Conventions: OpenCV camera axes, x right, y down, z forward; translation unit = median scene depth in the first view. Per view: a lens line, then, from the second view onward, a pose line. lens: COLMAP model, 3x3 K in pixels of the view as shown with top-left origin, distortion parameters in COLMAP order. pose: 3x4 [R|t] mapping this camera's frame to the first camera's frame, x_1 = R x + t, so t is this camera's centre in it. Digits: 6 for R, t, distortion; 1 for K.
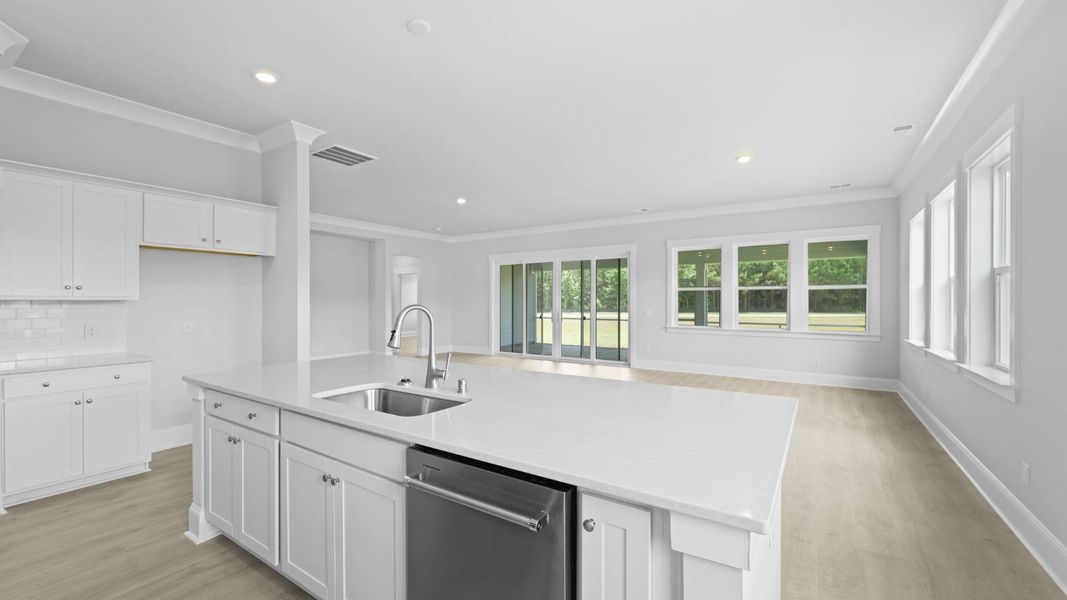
lens RADIAL K [[432.6, 0, 533.6], [0, 432.6, 299.7], [0, 0, 1]] dist [0.004531, -0.000735]
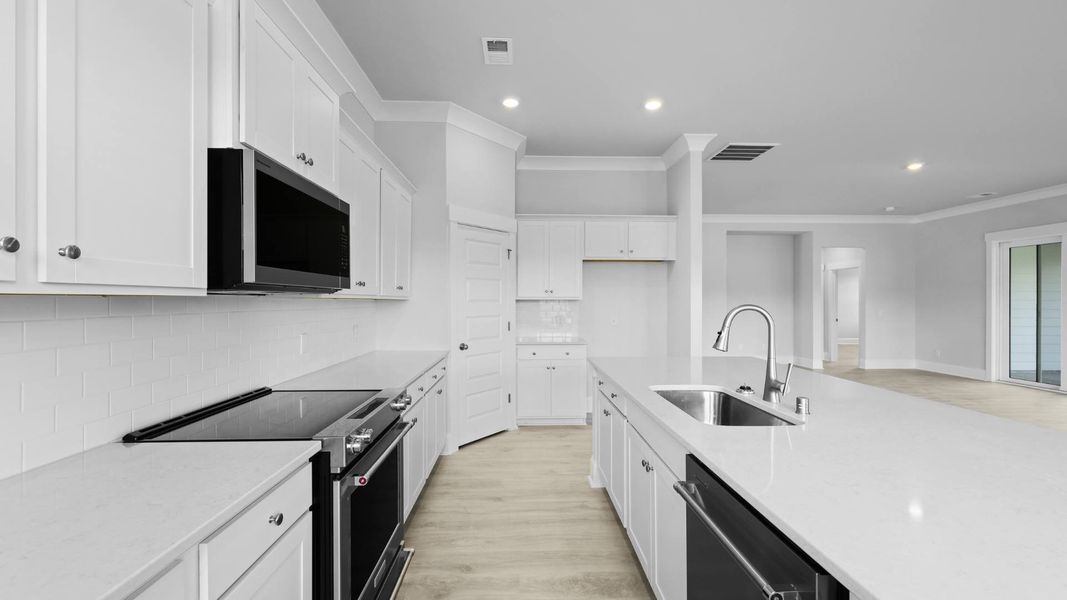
lens RADIAL K [[432.6, 0, 531.9], [0, 432.6, 301.0], [0, 0, 1]] dist [0.004531, -0.000735]
pose [[0.581410, 0.002741, -0.813606, 0.120260], [-0.000675, 0.999996, 0.002887, 0.001412], [0.813611, -0.001129, 0.581409, 0.072439]]
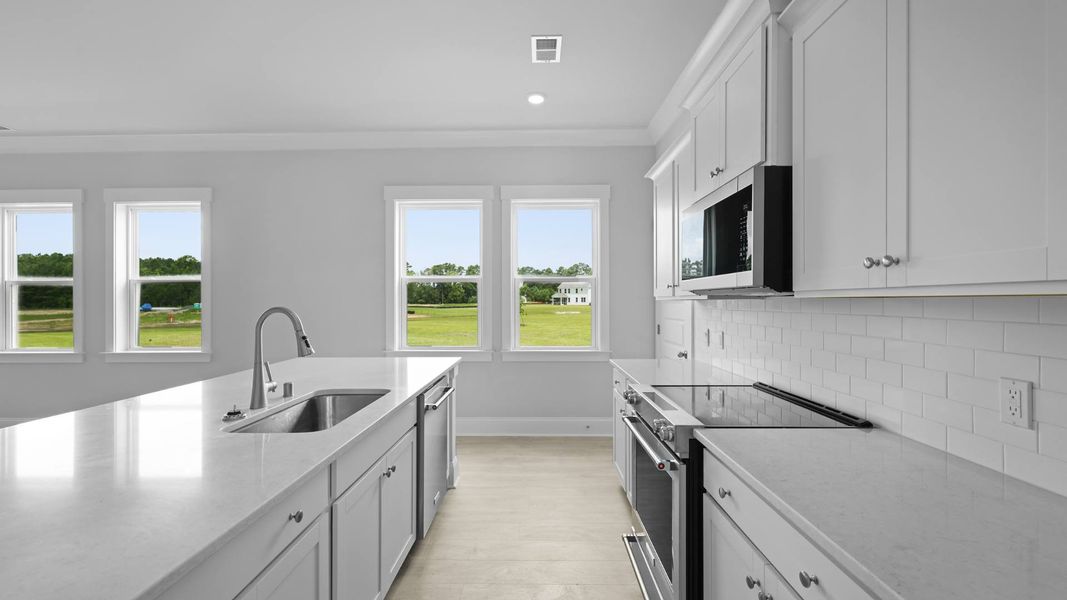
lens RADIAL K [[432.6, 0, 539.0], [0, 432.6, 299.2], [0, 0, 1]] dist [0.004531, -0.000735]
pose [[-0.566528, 0.006690, 0.824015, -0.761369], [0.001005, 0.999972, -0.007428, 0.002614], [-0.824042, -0.003380, -0.566519, 0.647193]]
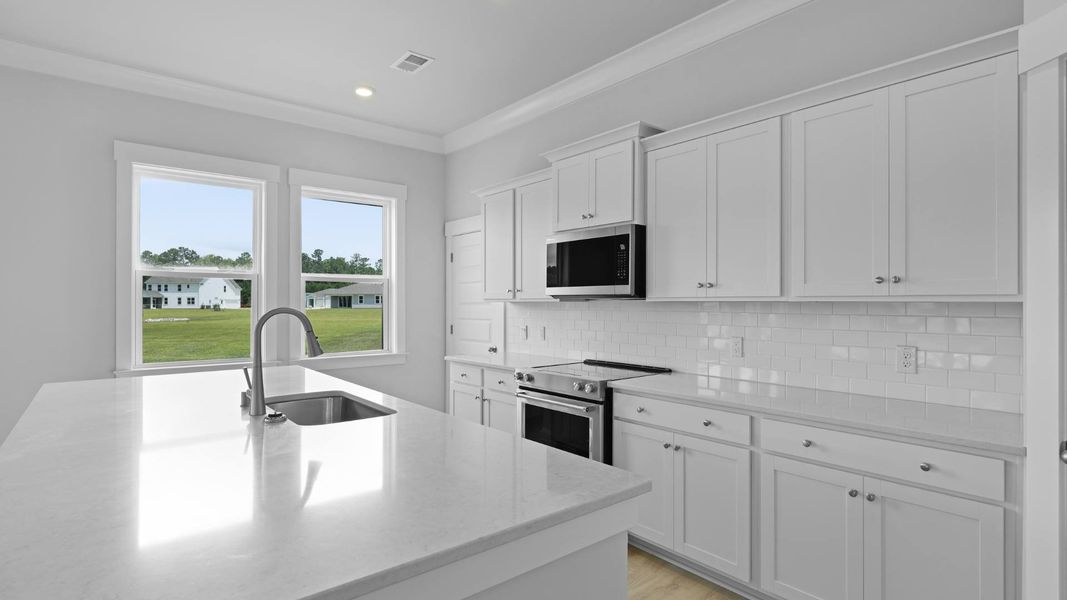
lens RADIAL K [[517.0, 0, 541.7], [0, 517.0, 298.6], [0, 0, 1]] dist [0.018278, 0.000483]
pose [[-0.967190, 0.002802, 0.254039, -0.603439], [-0.000153, 0.999933, -0.011614, 0.004066], [-0.254054, -0.011272, -0.967124, 1.110350]]
